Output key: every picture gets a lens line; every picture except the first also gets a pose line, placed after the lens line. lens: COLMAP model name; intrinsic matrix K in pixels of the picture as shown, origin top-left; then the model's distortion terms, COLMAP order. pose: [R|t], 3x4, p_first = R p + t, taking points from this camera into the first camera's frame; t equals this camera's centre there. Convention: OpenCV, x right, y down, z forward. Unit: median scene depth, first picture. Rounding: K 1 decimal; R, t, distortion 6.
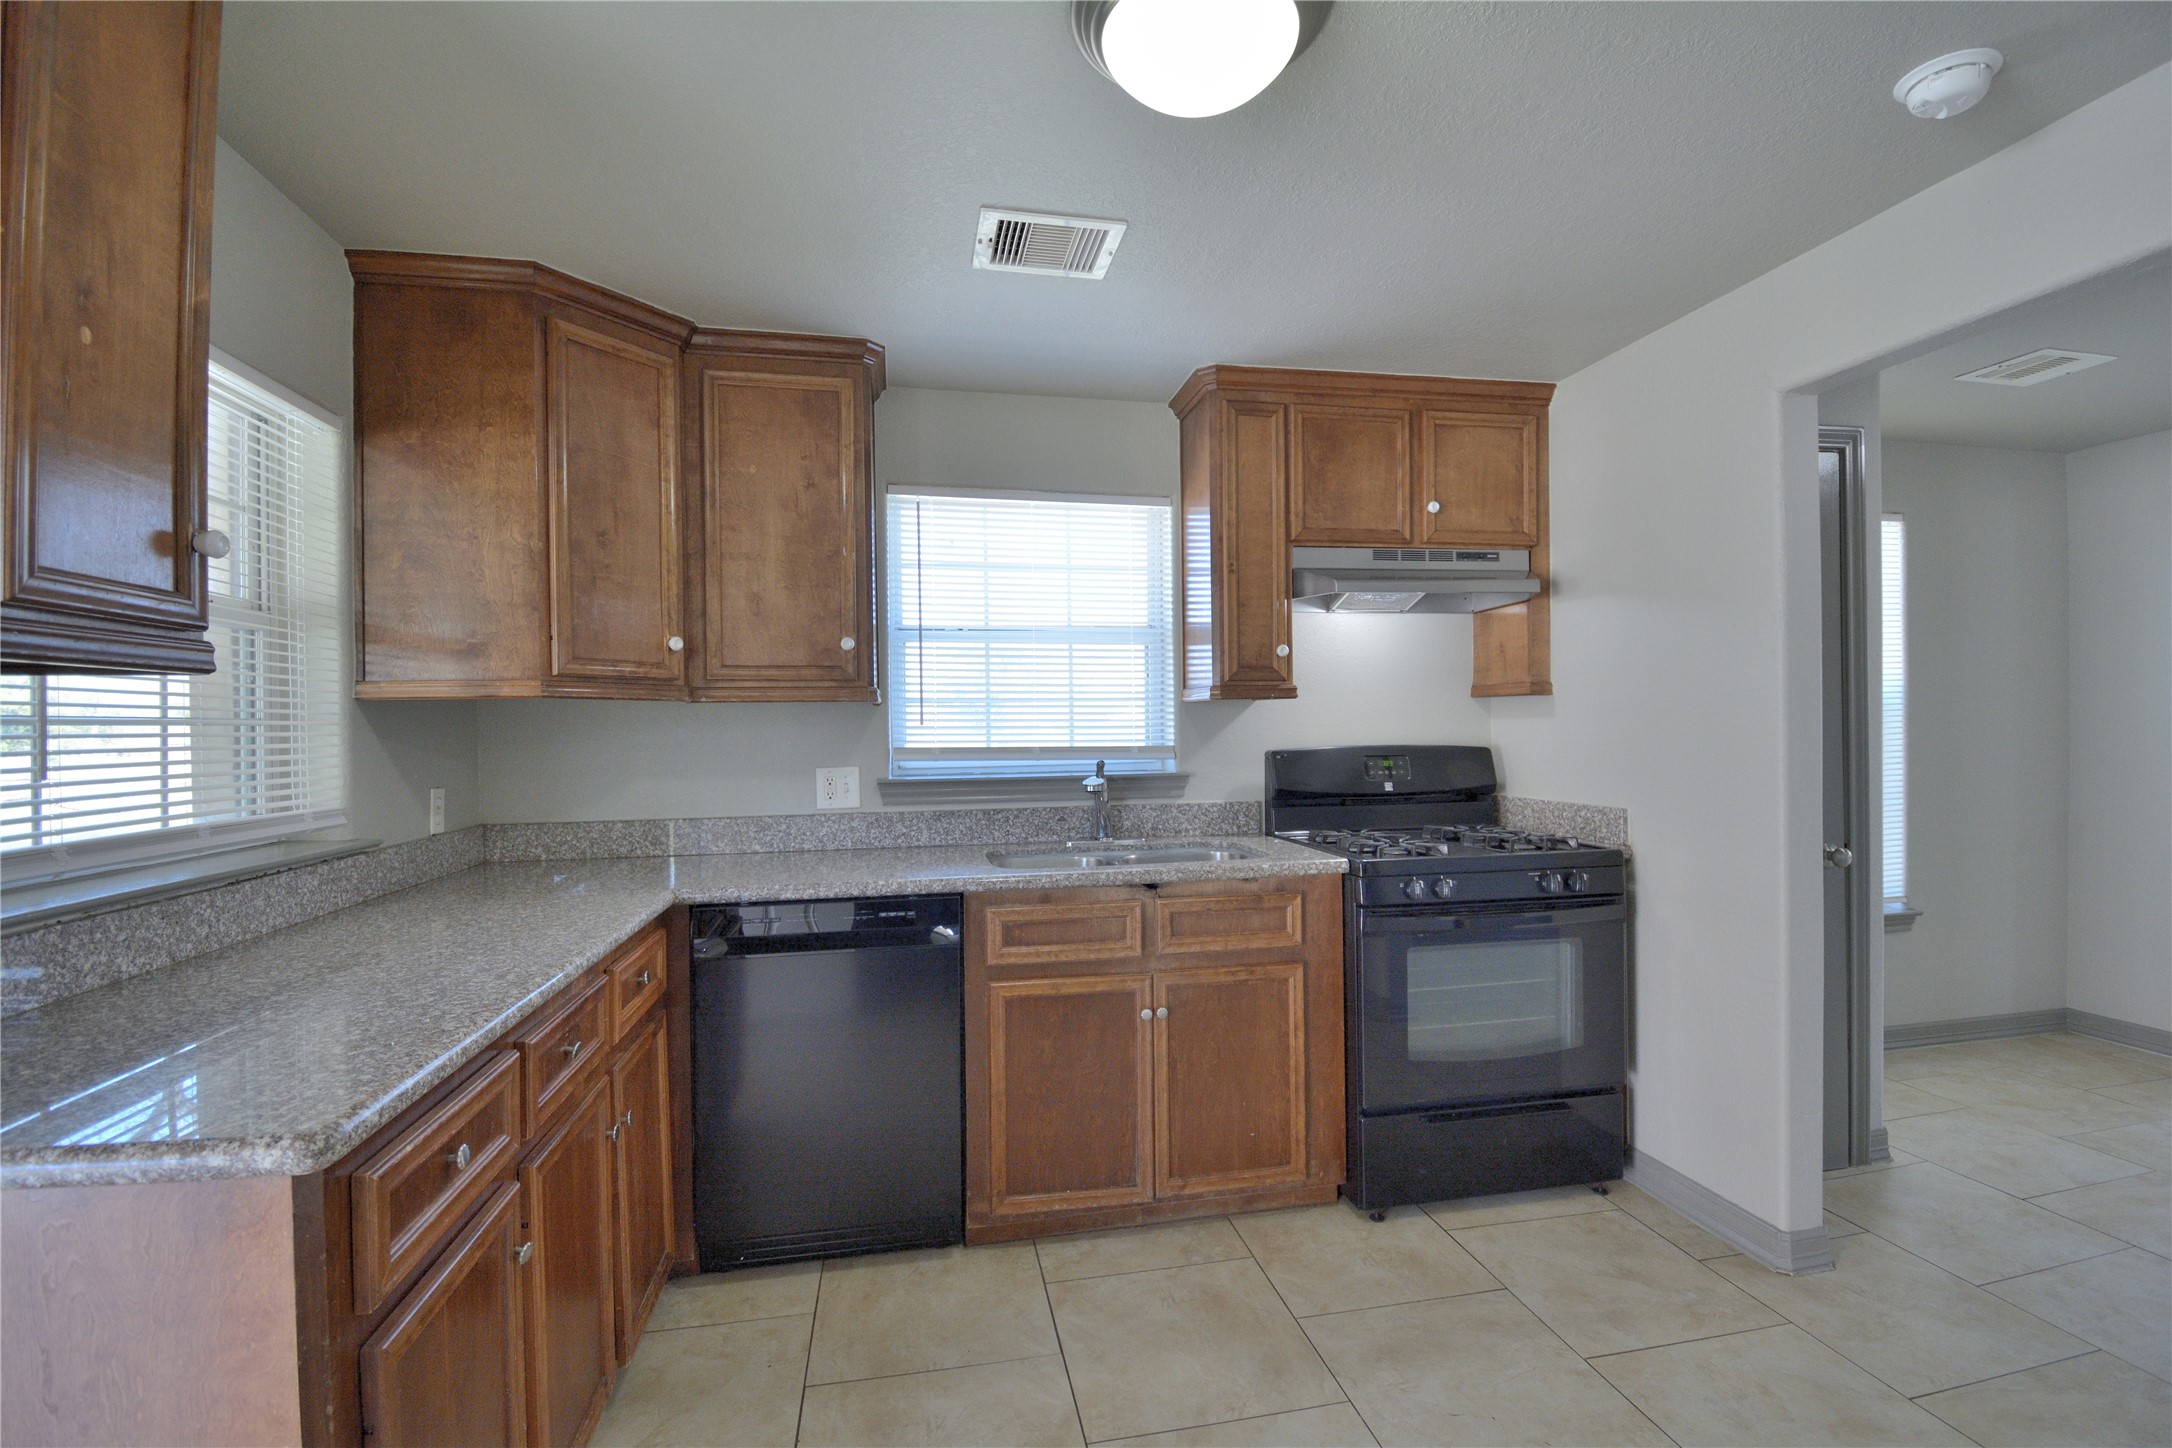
lens RADIAL K [[972.1, 0, 1096.8], [0, 972.1, 727.0], [0, 0, 1]] dist [0.038278, -0.004219]
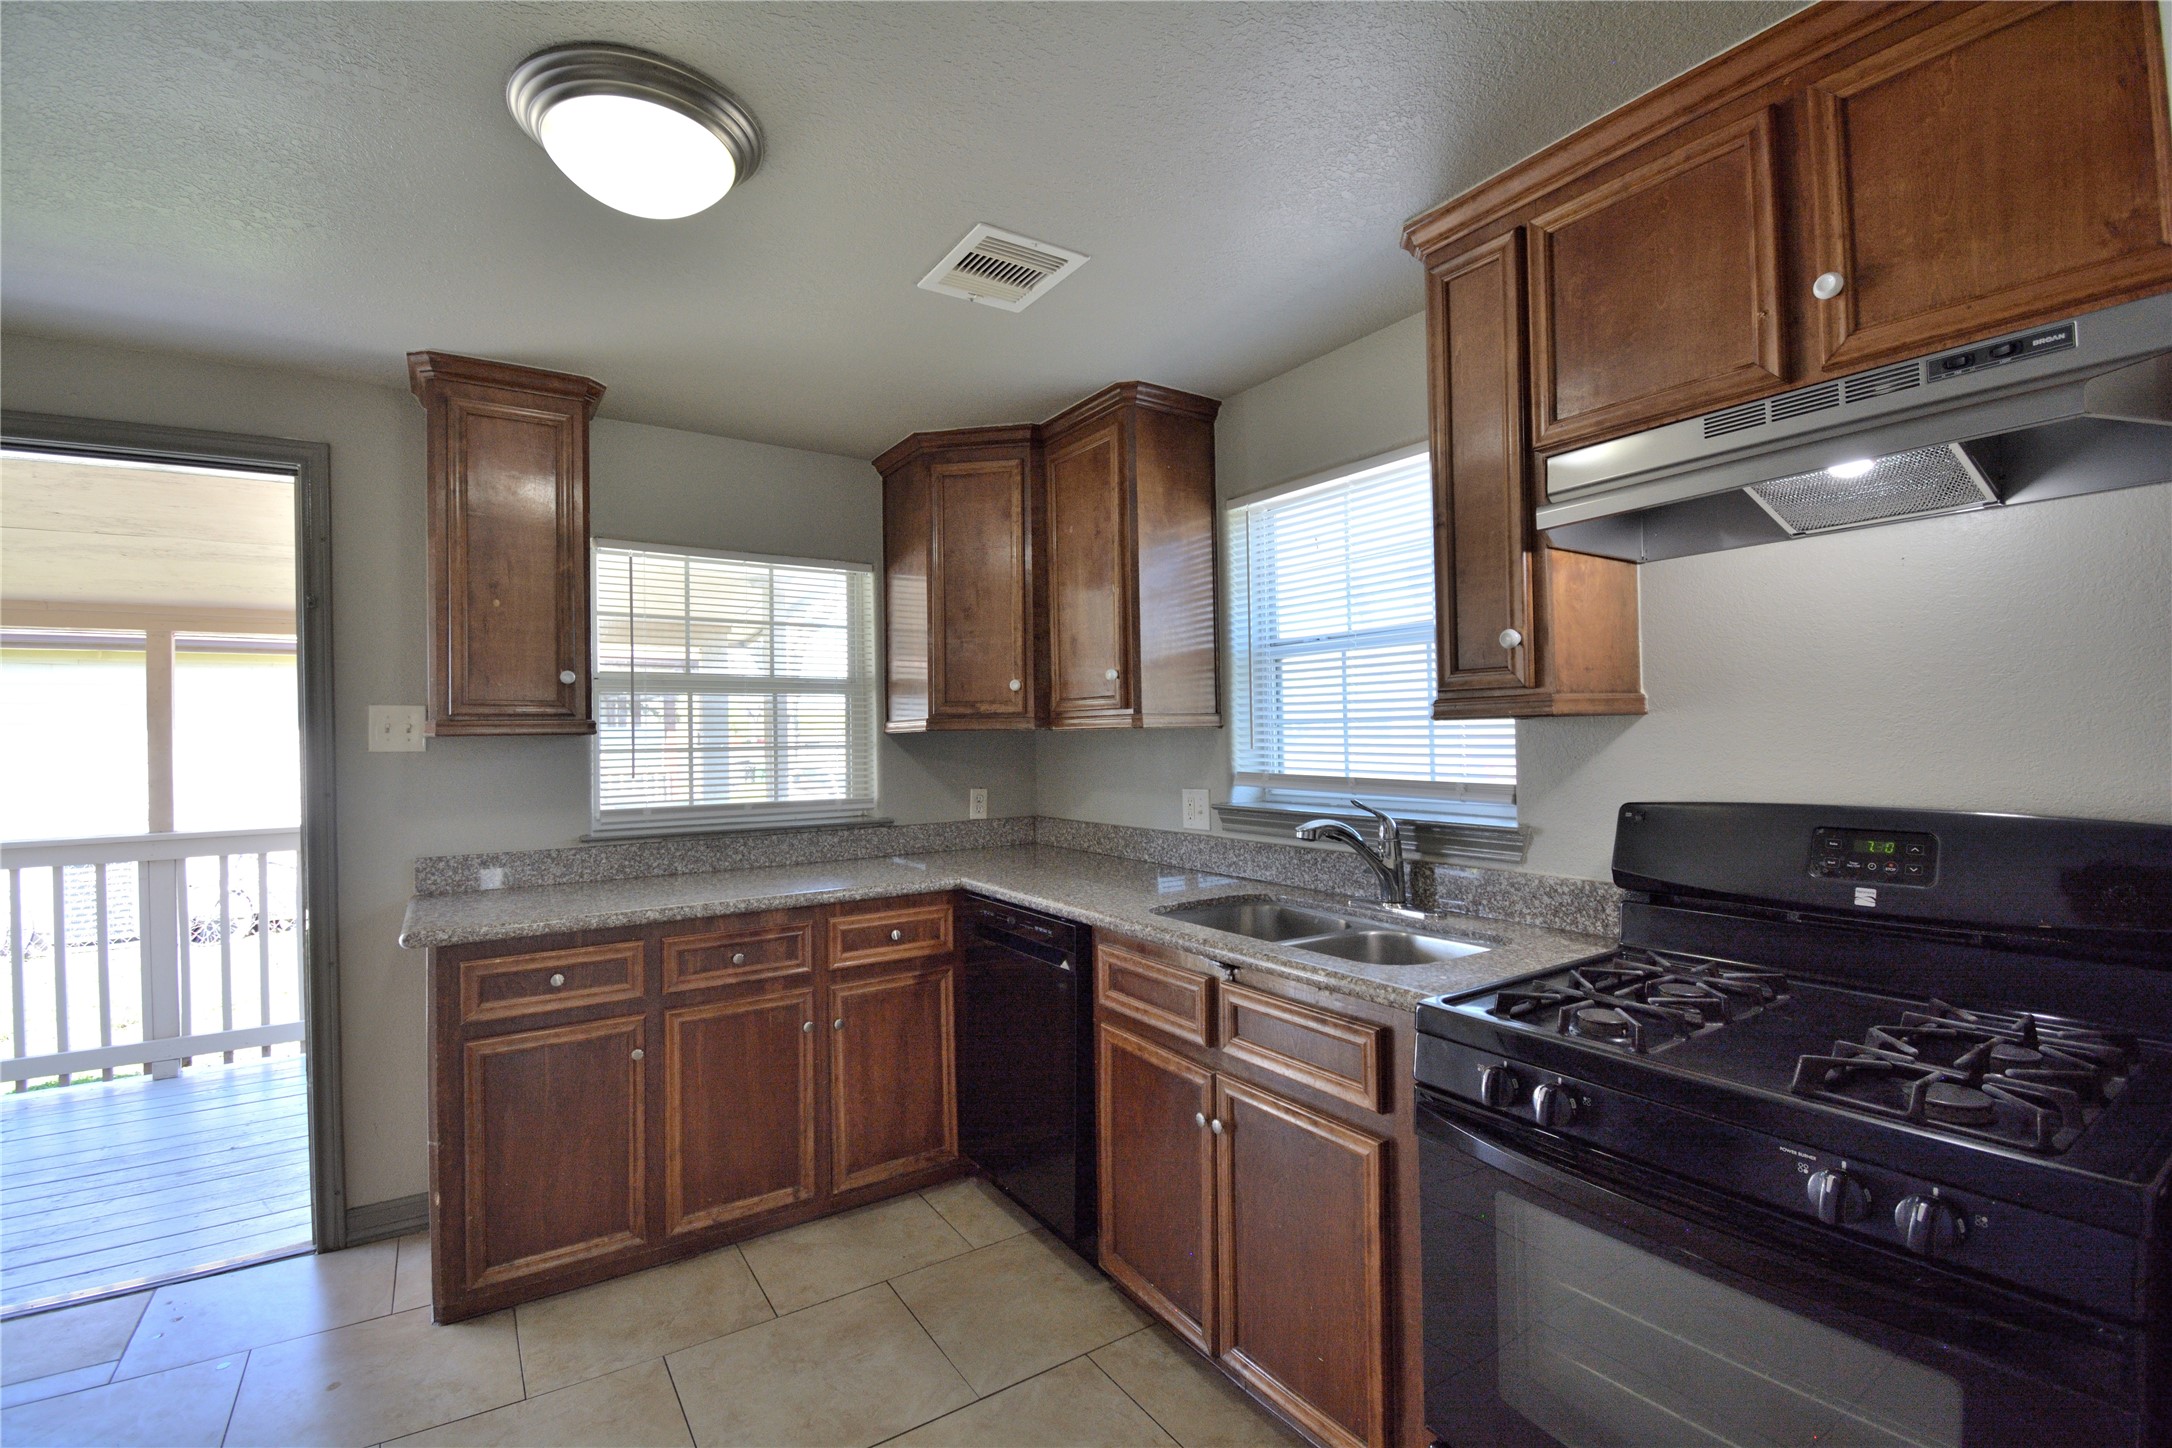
lens RADIAL K [[972.1, 0, 1095.1], [0, 972.1, 725.1], [0, 0, 1]] dist [0.038278, -0.004219]
pose [[0.381427, -0.003543, -0.924392, 0.742397], [0.009972, 0.999950, 0.000282, -0.031443], [0.924345, -0.009326, 0.381444, 0.595434]]
